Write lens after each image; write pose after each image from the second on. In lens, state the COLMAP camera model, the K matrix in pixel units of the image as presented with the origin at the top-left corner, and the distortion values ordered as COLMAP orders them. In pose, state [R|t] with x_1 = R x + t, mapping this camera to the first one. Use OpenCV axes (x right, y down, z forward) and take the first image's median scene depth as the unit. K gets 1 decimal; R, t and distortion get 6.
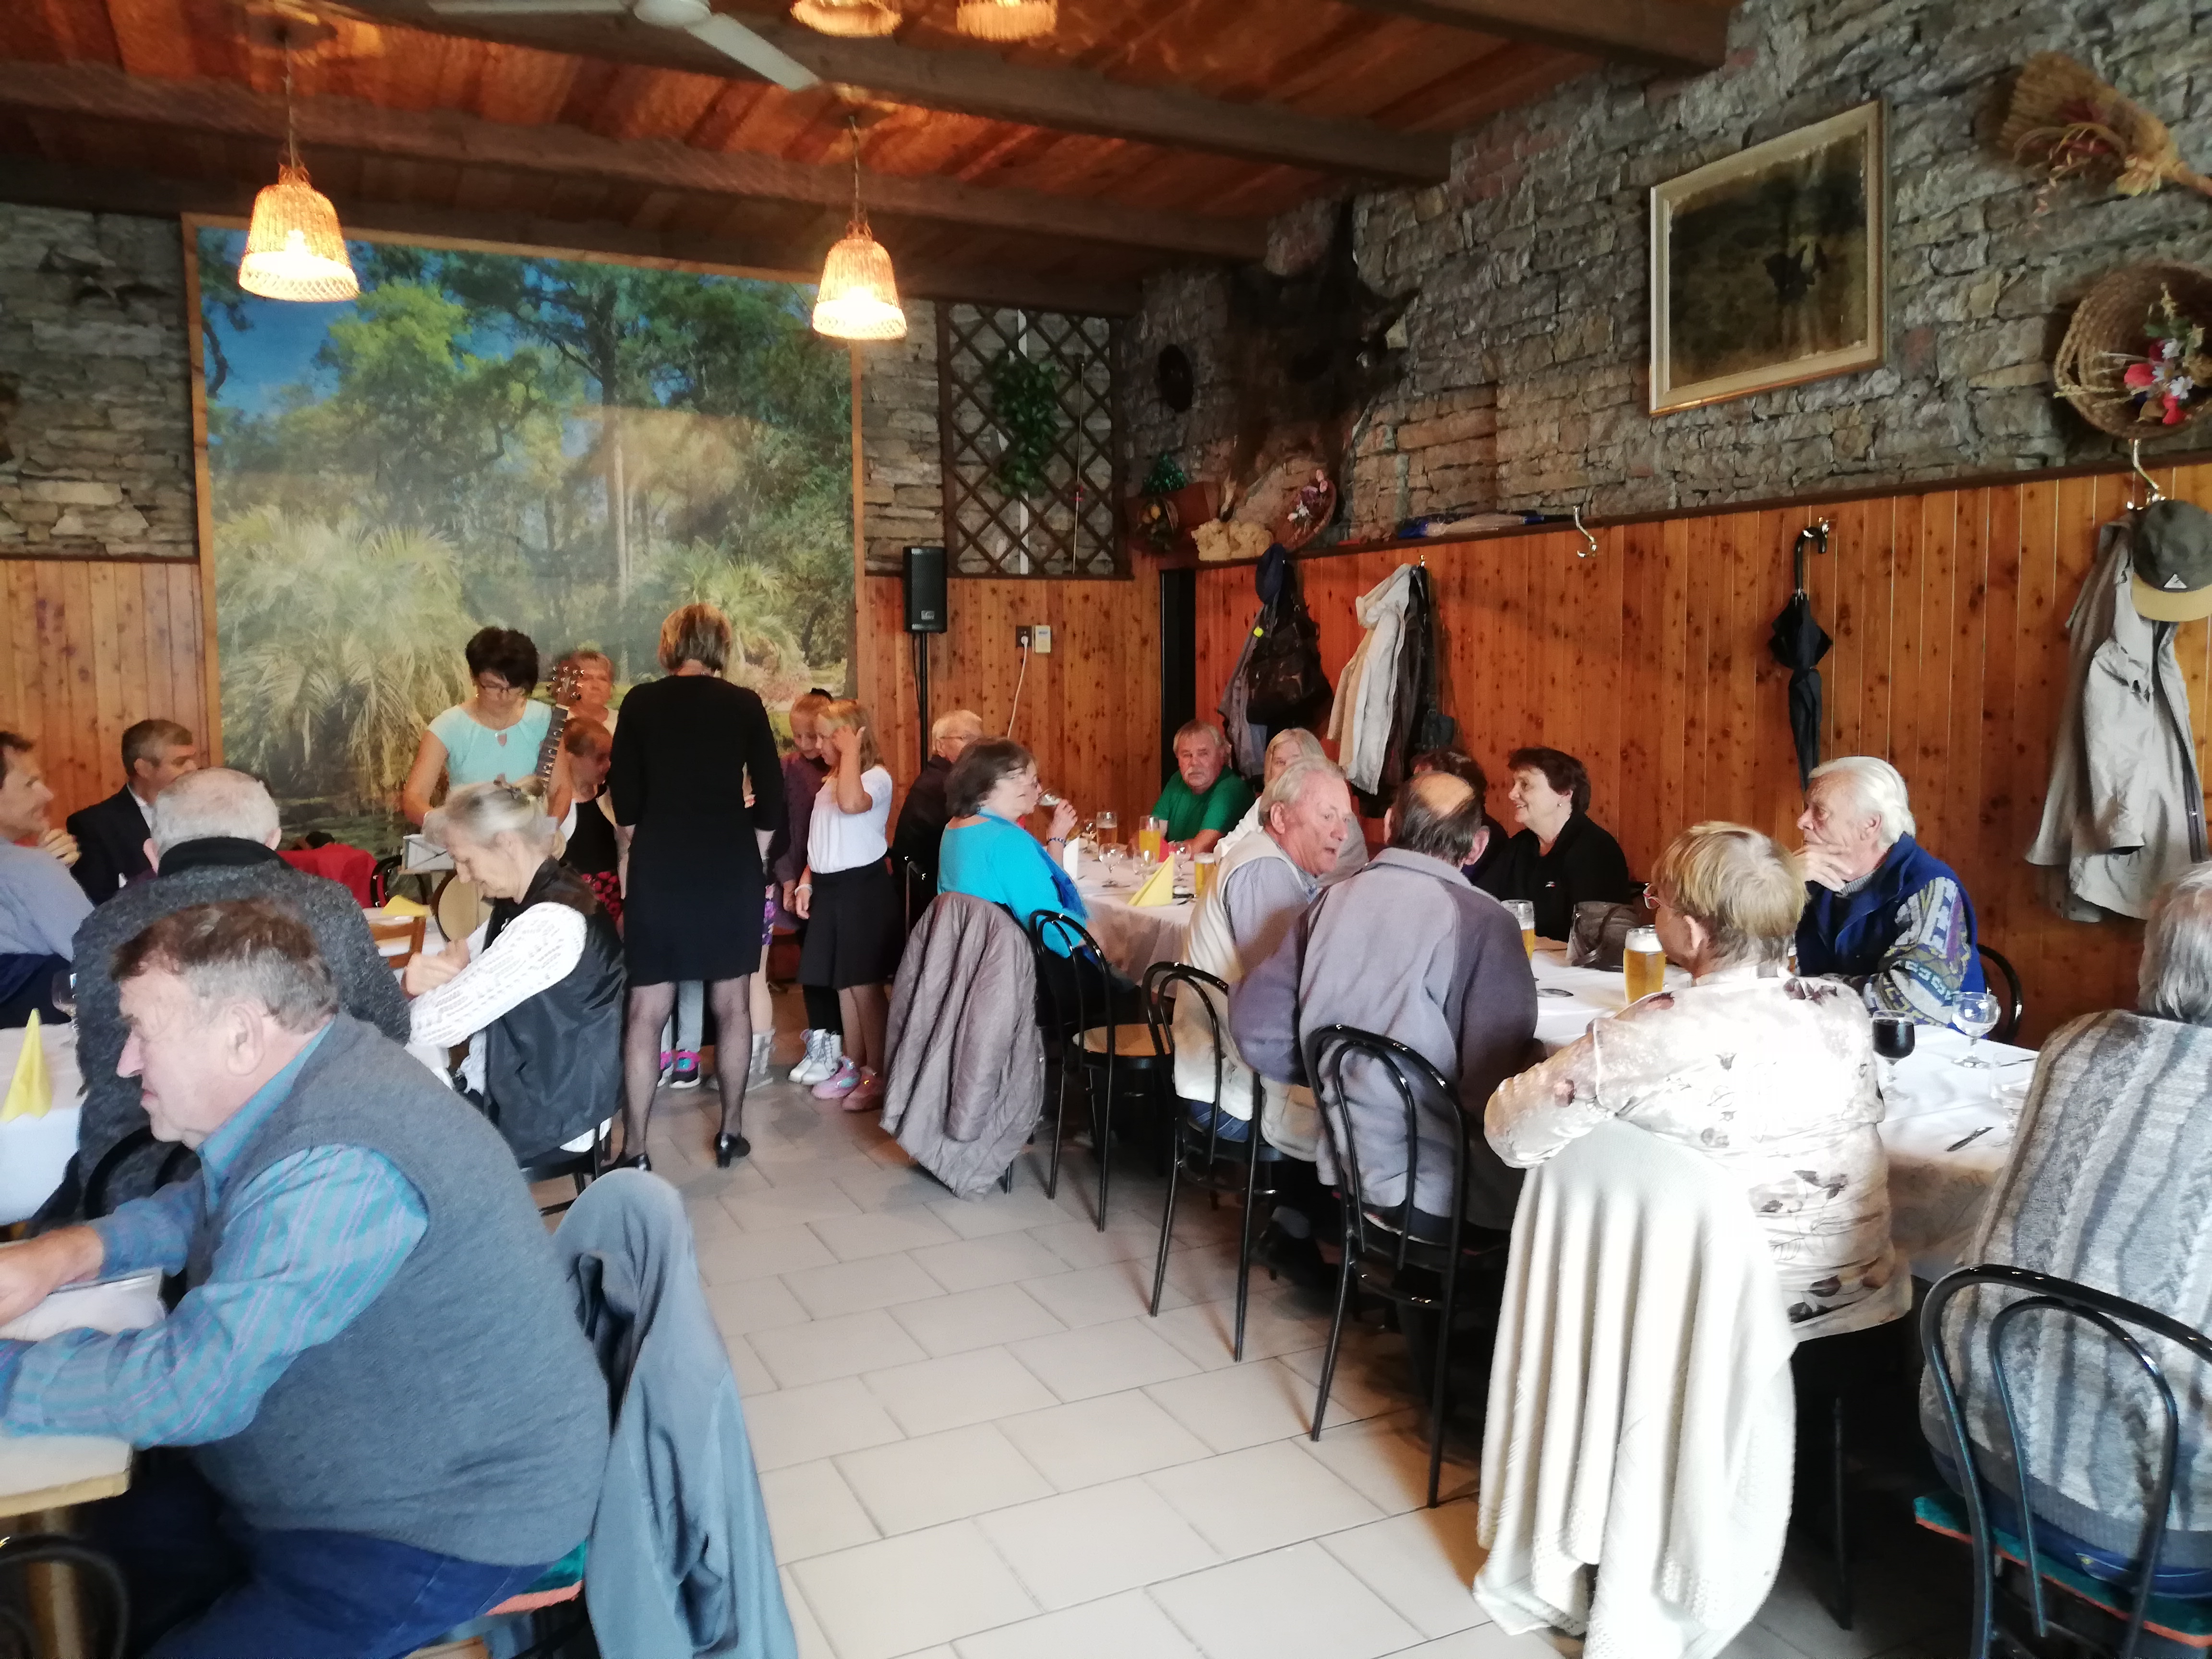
lens RADIAL K [[1660.5, 0, 1117.9], [0, 1660.5, 792.7], [0, 0, 1]] dist [0.016892, -0.021520]
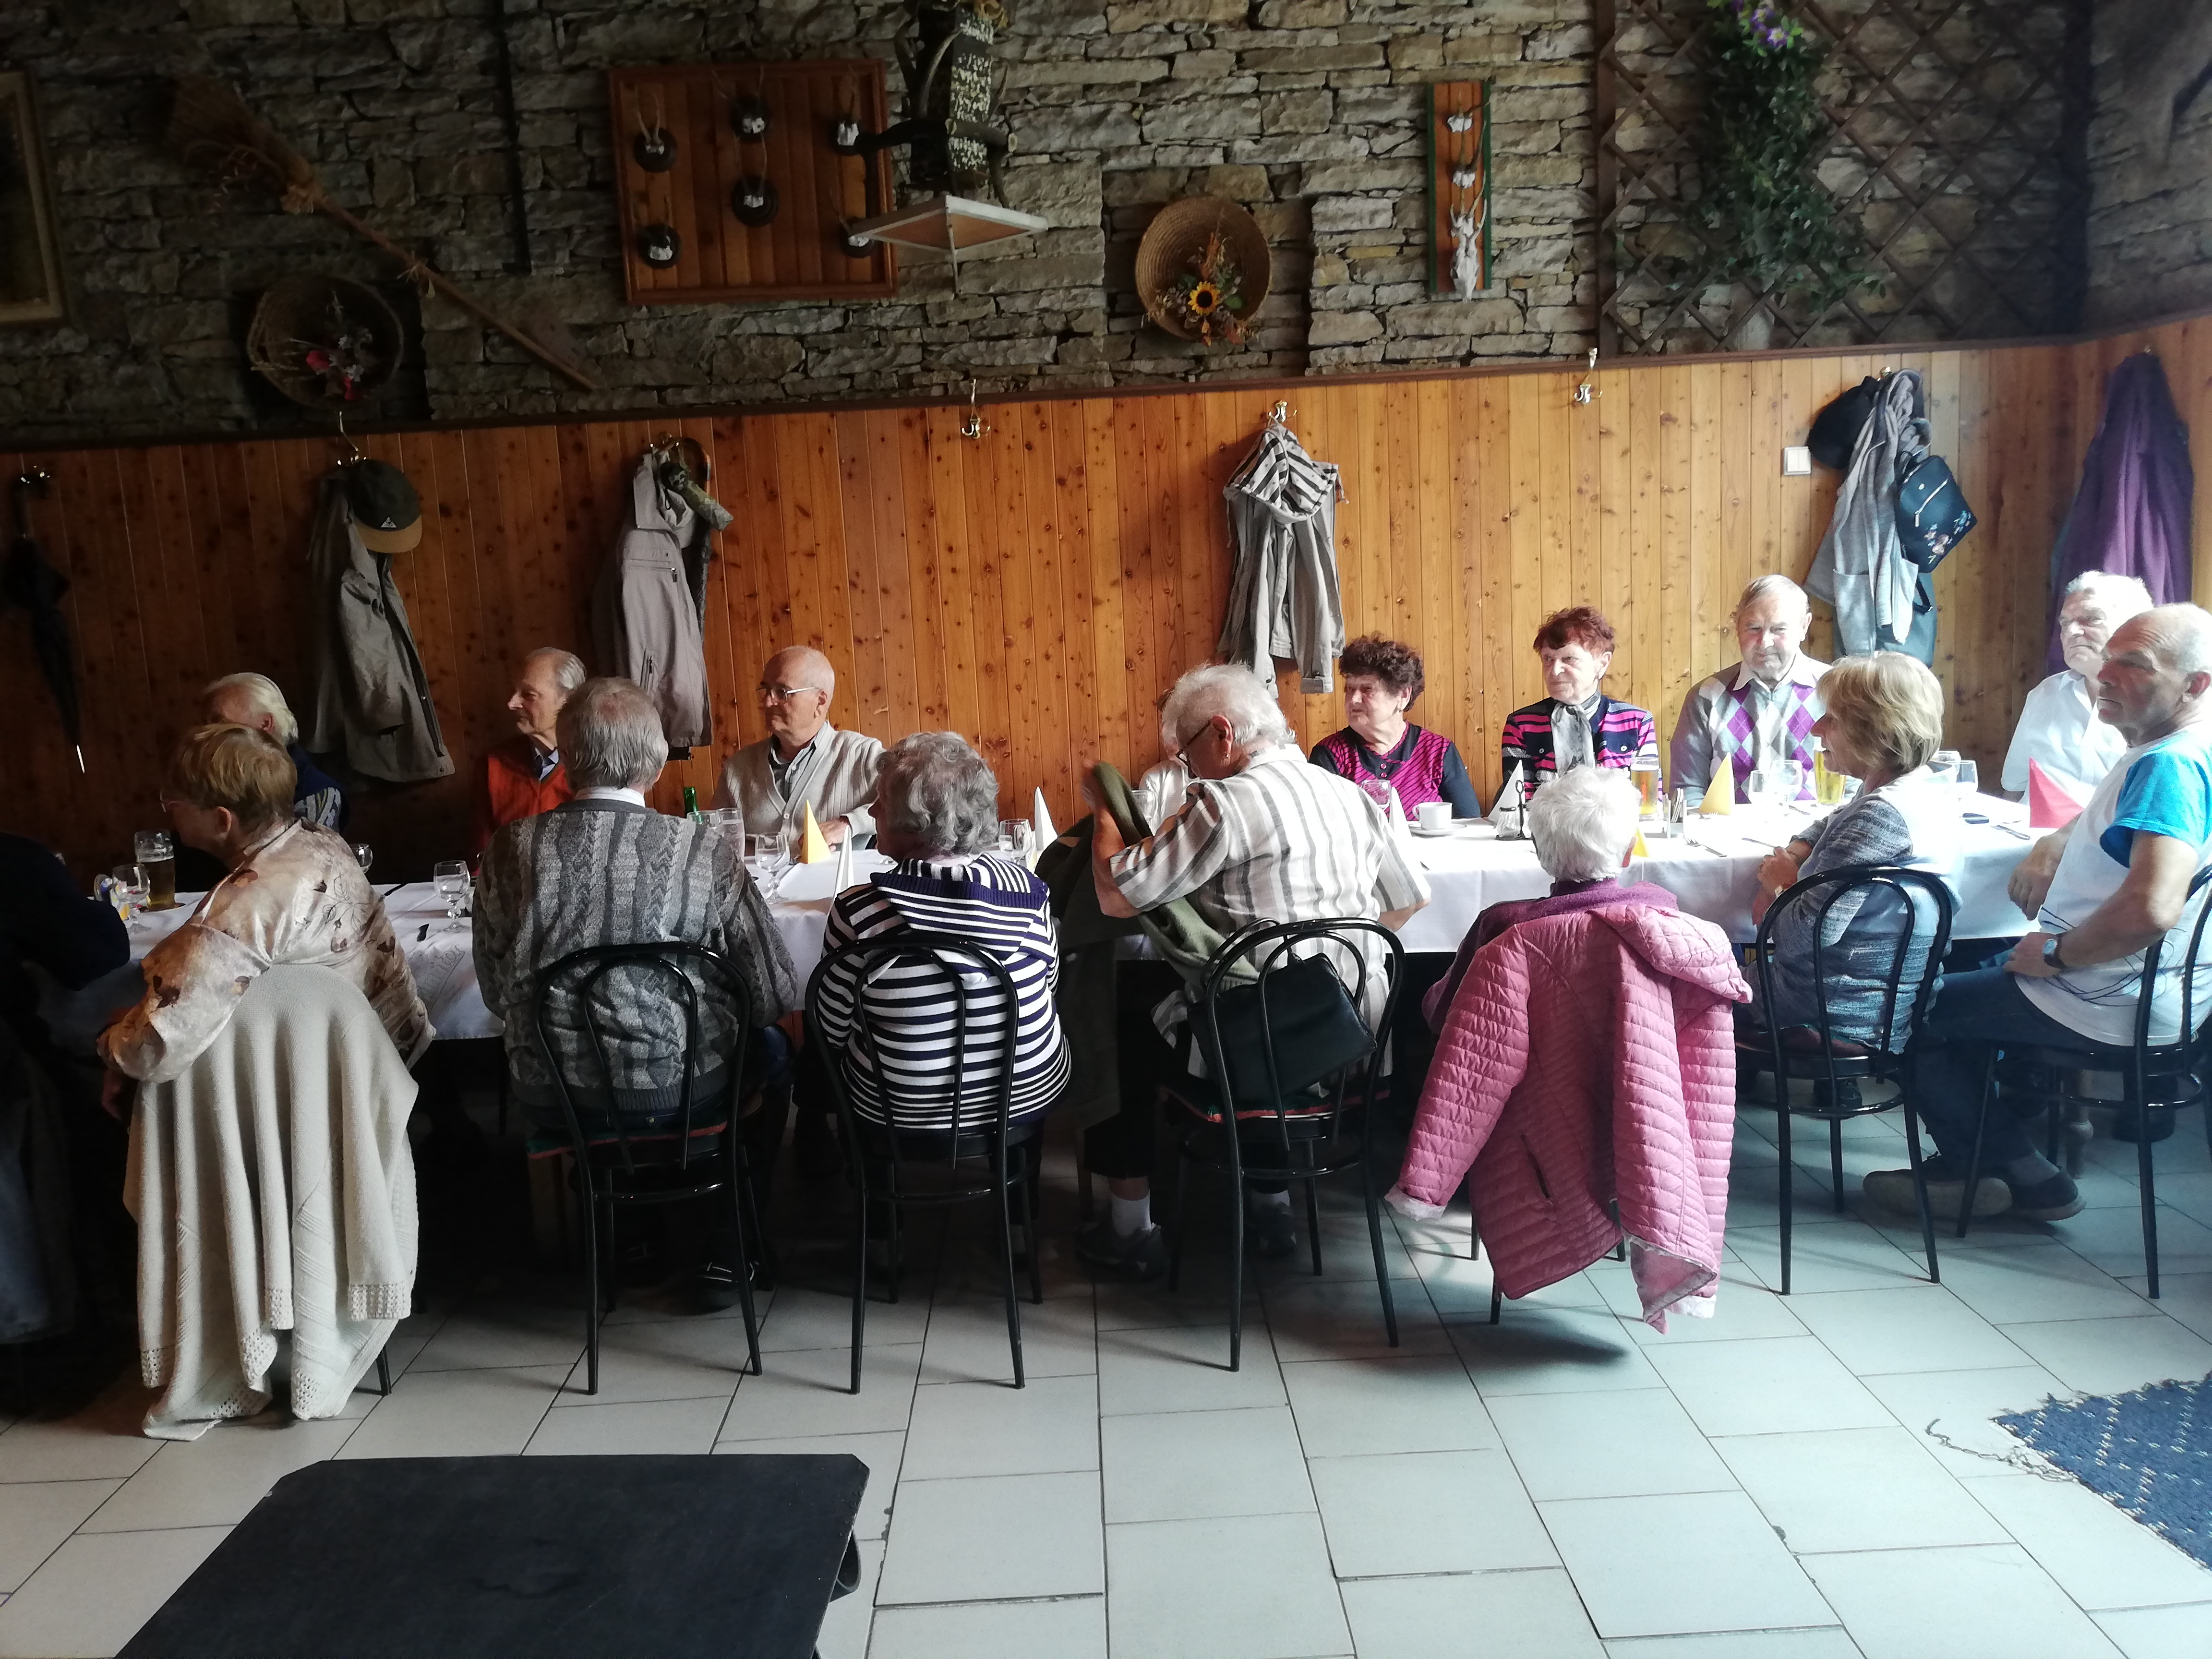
lens RADIAL K [[1660.5, 0, 1112.9], [0, 1660.5, 799.3], [0, 0, 1]] dist [0.016892, -0.021520]
pose [[0.417580, -0.145386, 0.896934, -0.187892], [0.120773, 0.987239, 0.103796, 0.011794], [-0.900578, 0.064982, 0.429810, -0.037079]]
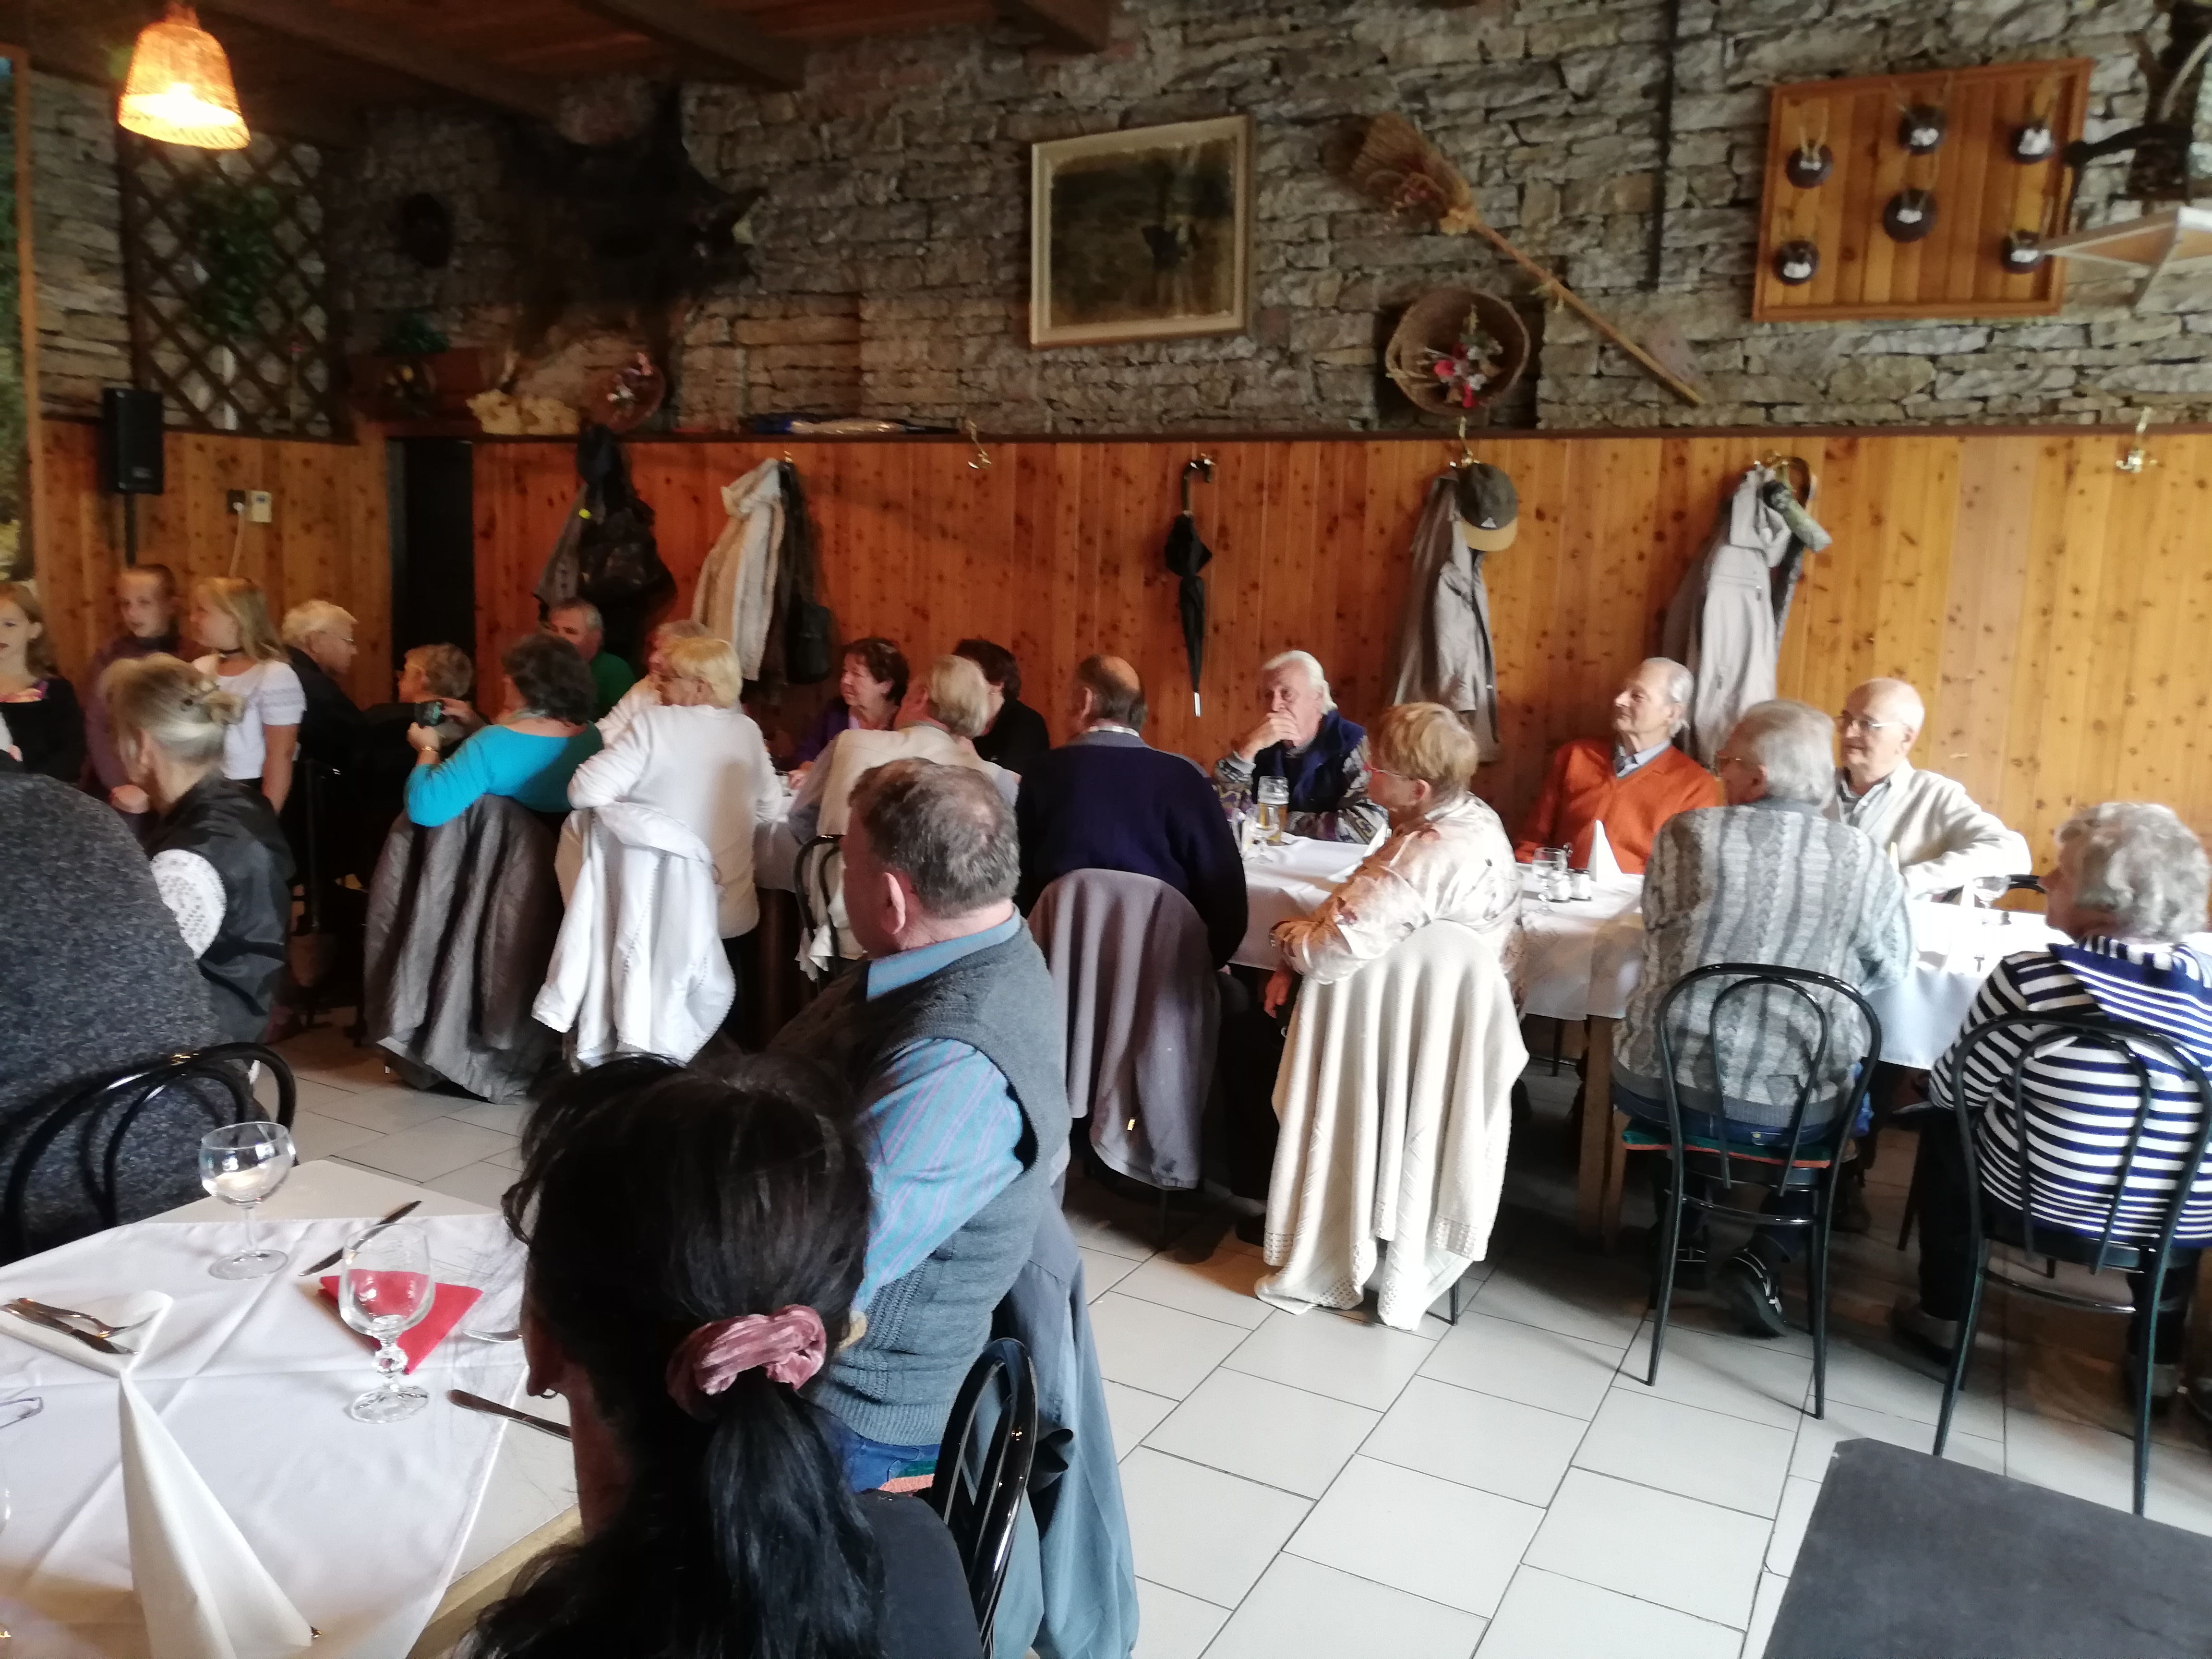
lens RADIAL K [[1660.5, 0, 1119.5], [0, 1660.5, 798.3], [0, 0, 1]] dist [0.016892, -0.021520]
pose [[0.811307, -0.046633, 0.582757, -0.251252], [0.006898, 0.997508, 0.070218, 0.002768], [-0.584580, -0.052949, 0.809607, 0.016230]]
